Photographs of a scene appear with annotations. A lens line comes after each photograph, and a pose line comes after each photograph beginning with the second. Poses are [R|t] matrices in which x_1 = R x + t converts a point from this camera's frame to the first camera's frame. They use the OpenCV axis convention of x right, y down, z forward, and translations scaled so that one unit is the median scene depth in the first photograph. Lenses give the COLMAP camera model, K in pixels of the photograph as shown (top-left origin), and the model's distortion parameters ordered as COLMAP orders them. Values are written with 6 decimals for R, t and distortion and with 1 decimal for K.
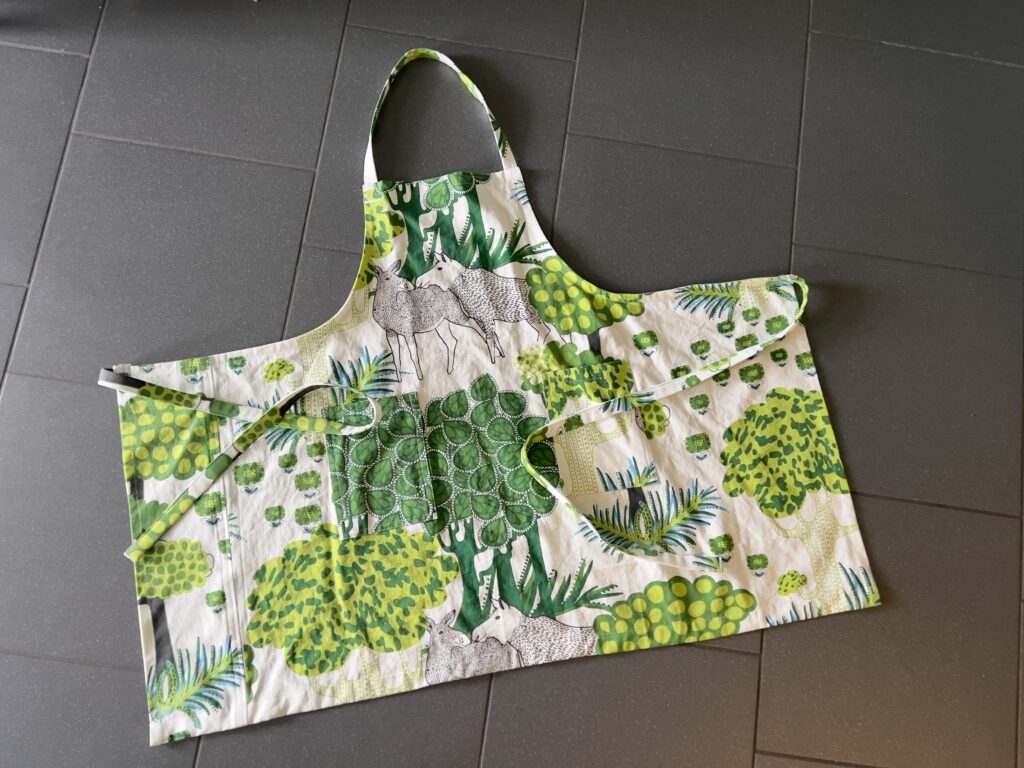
lens RADIAL K [[776.7, 0, 511.6], [0, 776.7, 385.0], [0, 0, 1]] dist [0.034523, -0.043692]
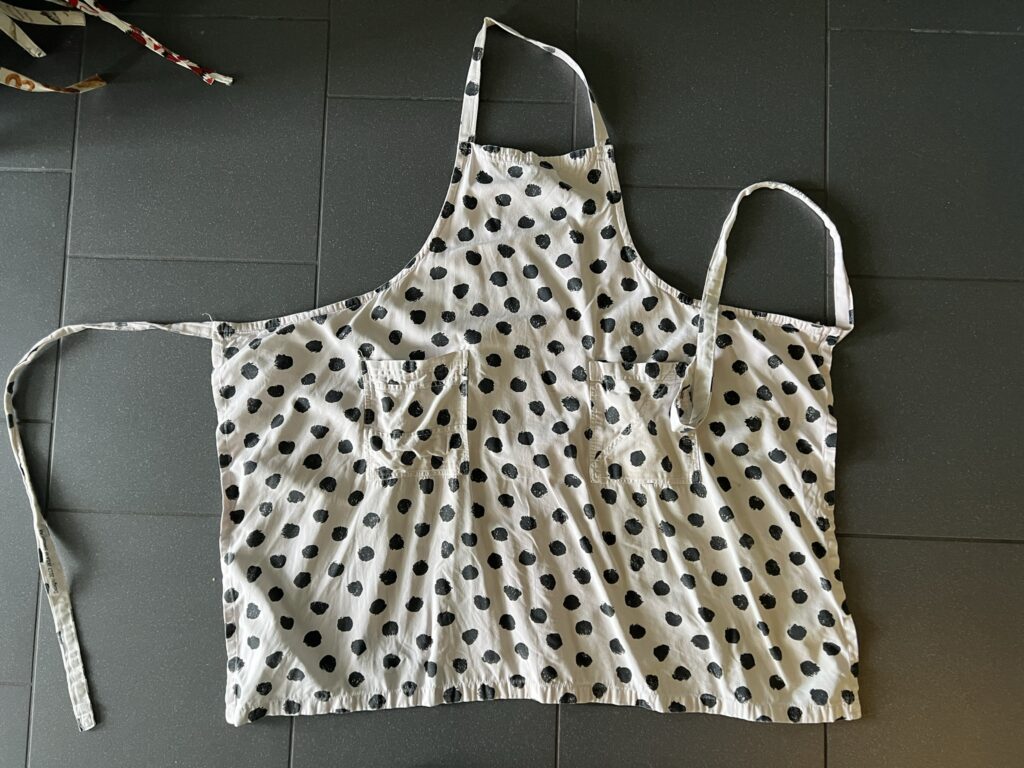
lens RADIAL K [[776.7, 0, 509.4], [0, 776.7, 384.0], [0, 0, 1]] dist [0.034523, -0.043692]
pose [[0.991754, -0.111236, -0.063640, 0.029037], [0.117439, 0.987632, 0.103876, -0.198058], [0.051298, -0.110493, 0.992552, 0.039860]]
